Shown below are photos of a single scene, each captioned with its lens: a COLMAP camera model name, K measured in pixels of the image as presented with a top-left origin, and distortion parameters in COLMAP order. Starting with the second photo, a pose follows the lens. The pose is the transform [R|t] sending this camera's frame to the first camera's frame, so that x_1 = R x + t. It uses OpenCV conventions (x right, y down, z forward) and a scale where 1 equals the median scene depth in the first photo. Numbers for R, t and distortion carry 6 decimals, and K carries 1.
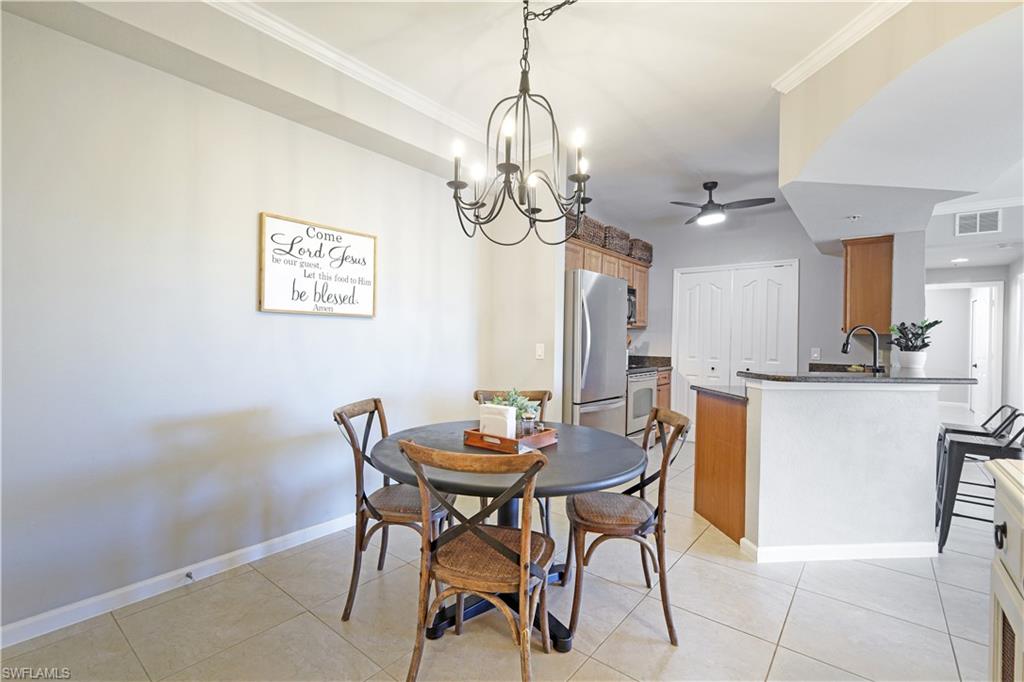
lens RADIAL K [[460.2, 0, 513.5], [0, 460.2, 338.7], [0, 0, 1]] dist [0.002591, 0.000449]
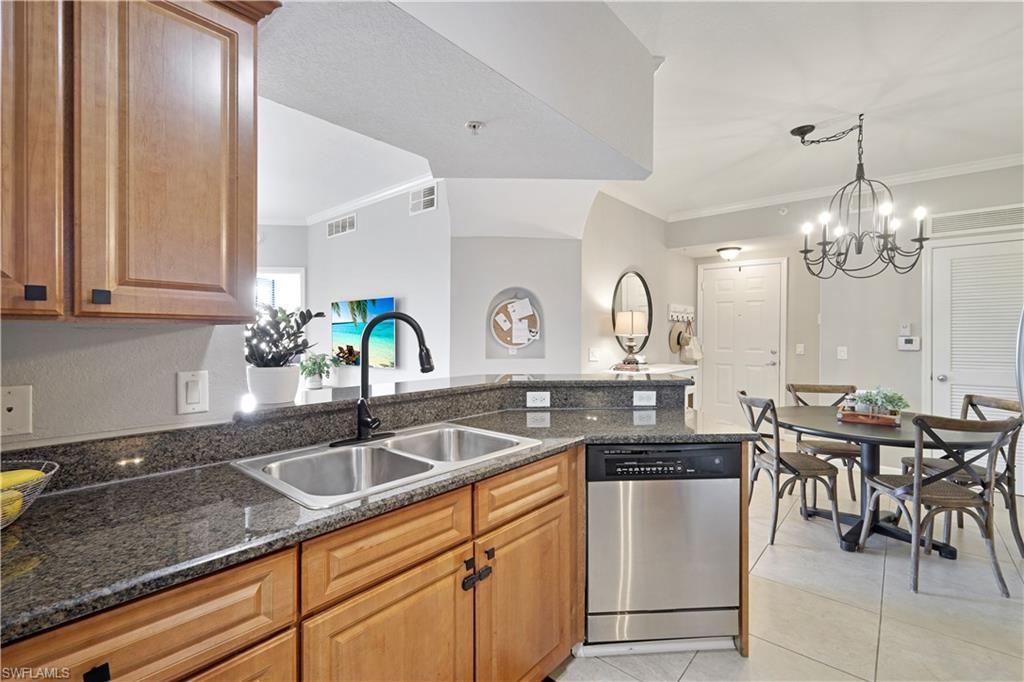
lens RADIAL K [[455.1, 0, 509.4], [0, 455.1, 336.7], [0, 0, 1]] dist [-0.001662, 0.000177]
pose [[-0.999366, -0.018849, 0.030200, 0.502058], [-0.018527, 0.999769, 0.010893, -0.009426], [-0.030399, 0.010327, -0.999485, 1.173074]]
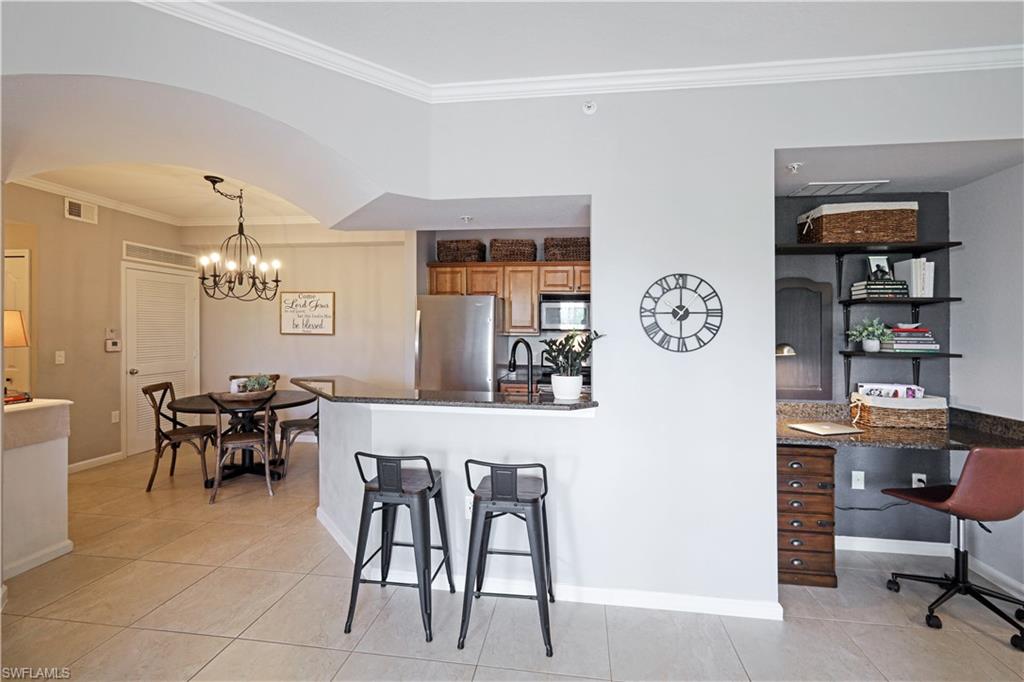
lens RADIAL K [[459.1, 0, 508.6], [0, 459.1, 325.6], [0, 0, 1]] dist [0.000451, 0.000378]
pose [[0.505362, -0.023360, -0.862591, 1.160657], [-0.005866, 0.999517, -0.030505, -0.021210], [0.862888, 0.020476, 0.504981, 0.465847]]
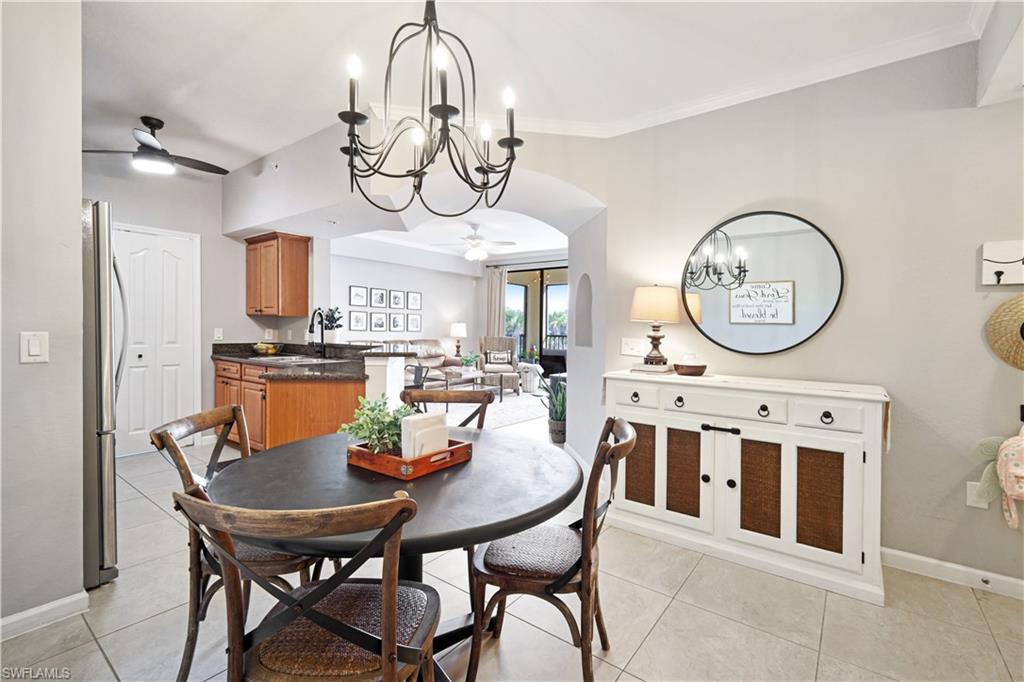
lens RADIAL K [[453.8, 0, 524.9], [0, 453.8, 342.5], [0, 0, 1]] dist [0.001857, 0.000181]
pose [[-0.047583, -0.049036, 0.997663, -0.388035], [-0.012057, 0.998750, 0.048514, -0.005747], [-0.998795, -0.009720, -0.048115, 0.408677]]
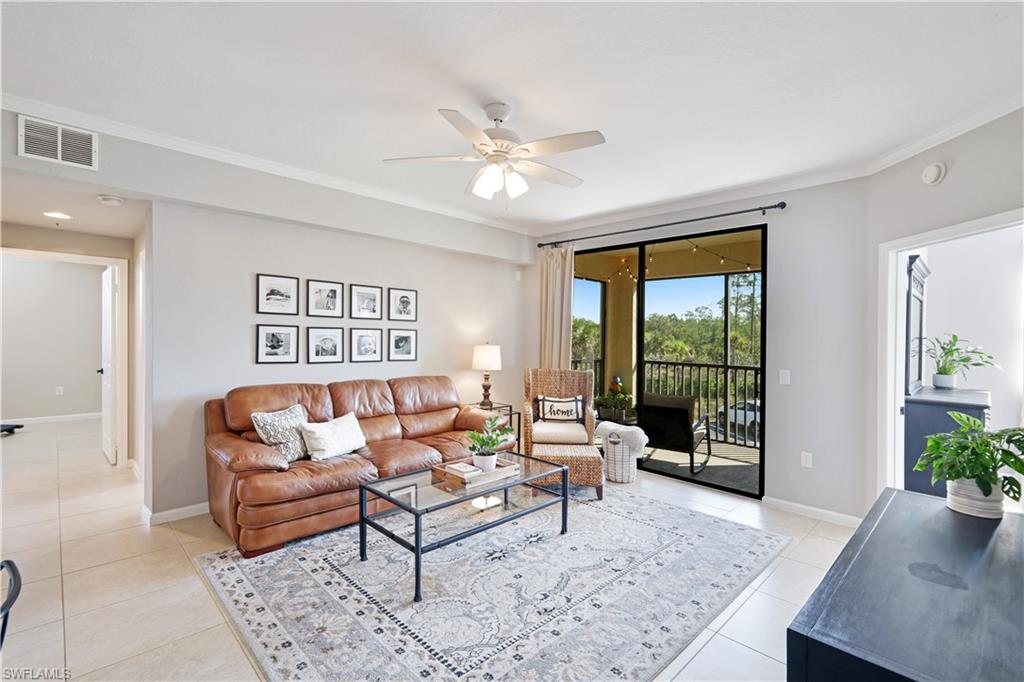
lens RADIAL K [[460.2, 0, 513.5], [0, 460.2, 338.7], [0, 0, 1]] dist [0.002591, 0.000449]
pose [[0.115606, -0.020186, 0.993090, 0.554269], [-0.012532, 0.999684, 0.021779, -0.031552], [-0.993216, -0.014963, 0.115317, 0.412432]]
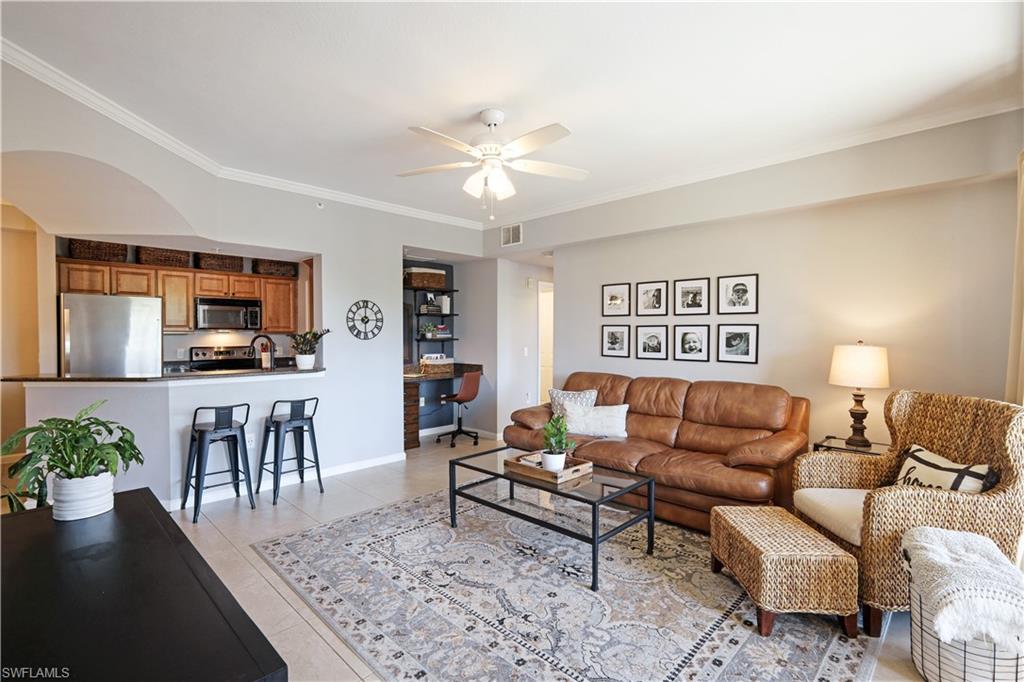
lens RADIAL K [[480.7, 0, 512.0], [0, 480.7, 341.0], [0, 0, 1]] dist [-0.003564, -0.000506]
pose [[0.994624, -0.013953, -0.102609, 1.254290], [0.015098, 0.999832, 0.010385, -0.011053], [0.102447, -0.011879, 0.994668, -0.166720]]
